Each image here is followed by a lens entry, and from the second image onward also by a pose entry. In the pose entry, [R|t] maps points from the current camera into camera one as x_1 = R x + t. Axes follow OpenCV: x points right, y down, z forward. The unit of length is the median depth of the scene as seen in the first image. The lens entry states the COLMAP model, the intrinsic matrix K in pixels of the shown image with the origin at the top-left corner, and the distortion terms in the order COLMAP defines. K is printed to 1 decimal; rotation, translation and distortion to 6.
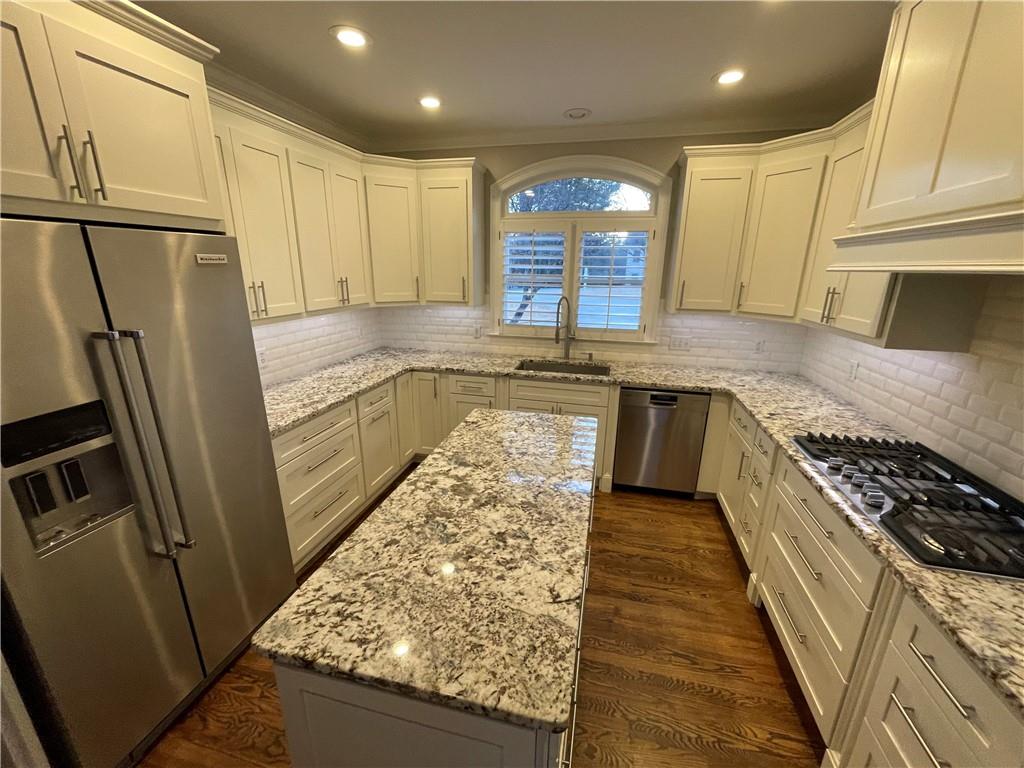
lens RADIAL K [[414.6, 0, 510.3], [0, 414.6, 383.6], [0, 0, 1]] dist [-0.003409, 0.000326]
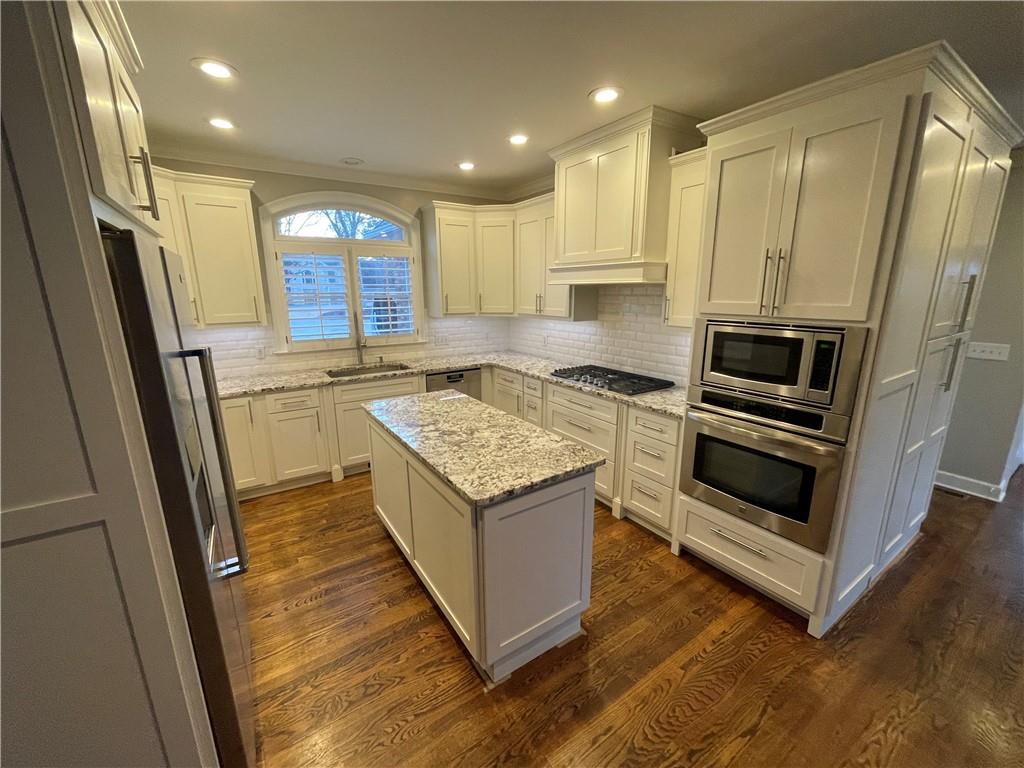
lens RADIAL K [[414.6, 0, 512.1], [0, 414.6, 384.9], [0, 0, 1]] dist [-0.003409, 0.000326]
pose [[0.671721, -0.183303, 0.717768, -0.833321], [0.212999, 0.975779, 0.049860, 0.053813], [-0.709523, 0.119392, 0.694495, -0.172469]]
